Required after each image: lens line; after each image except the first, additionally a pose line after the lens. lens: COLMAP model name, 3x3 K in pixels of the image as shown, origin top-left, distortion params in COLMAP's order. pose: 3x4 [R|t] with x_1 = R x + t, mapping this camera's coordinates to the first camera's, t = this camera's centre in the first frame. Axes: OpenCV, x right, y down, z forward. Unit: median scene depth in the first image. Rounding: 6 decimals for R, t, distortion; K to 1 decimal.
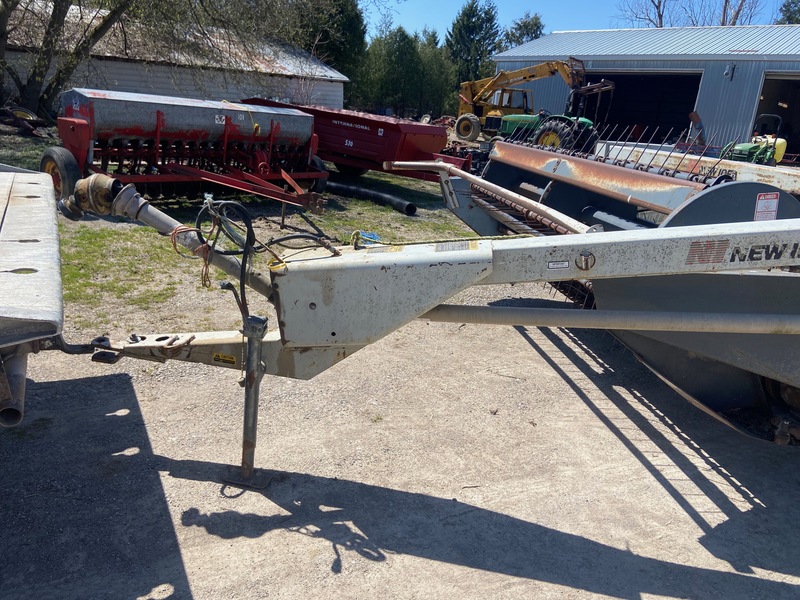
lens RADIAL K [[599.7, 0, 412.1], [0, 599.7, 300.5], [0, 0, 1]] dist [0.121124, -0.154127]
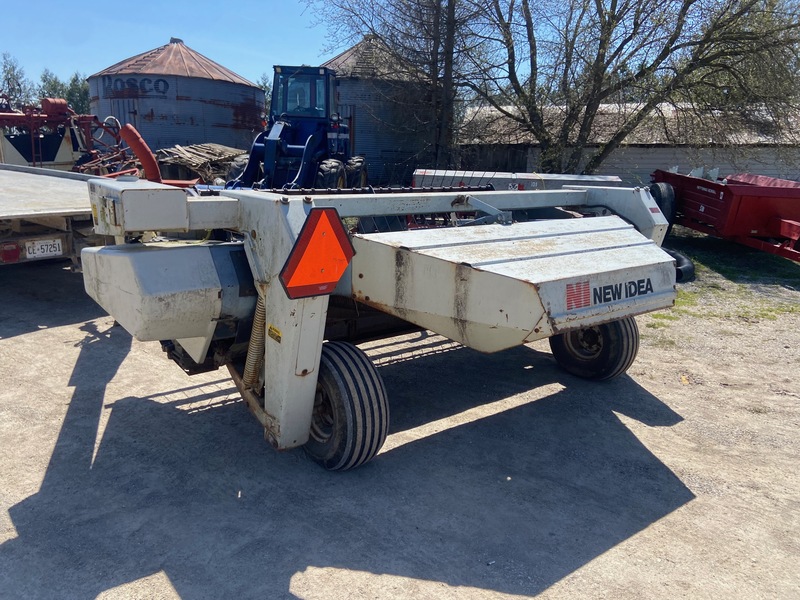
lens RADIAL K [[604.1, 0, 400.0], [0, 604.1, 300.0], [0, 0, 1]] dist [0.117239, -0.150899]
pose [[0.486668, 0.127221, -0.864274, 0.294562], [-0.246217, 0.969206, 0.004024, -0.008448], [0.838172, 0.210841, 0.503006, 0.098350]]
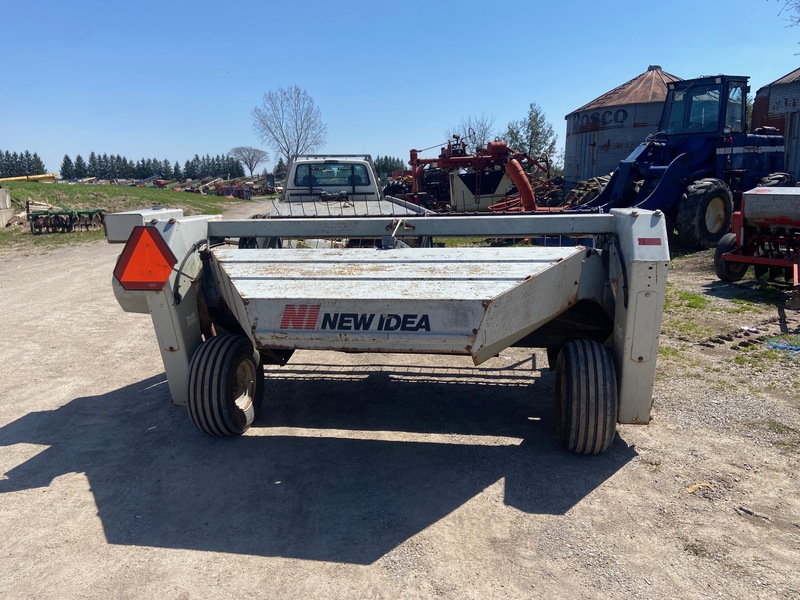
lens RADIAL K [[604.1, 0, 400.0], [0, 604.1, 300.0], [0, 0, 1]] dist [0.117239, -0.150899]
pose [[-0.318629, 0.101289, -0.942452, 0.323051], [-0.285648, 0.937792, 0.197361, -0.064053], [0.903815, 0.332095, -0.269874, 0.282514]]
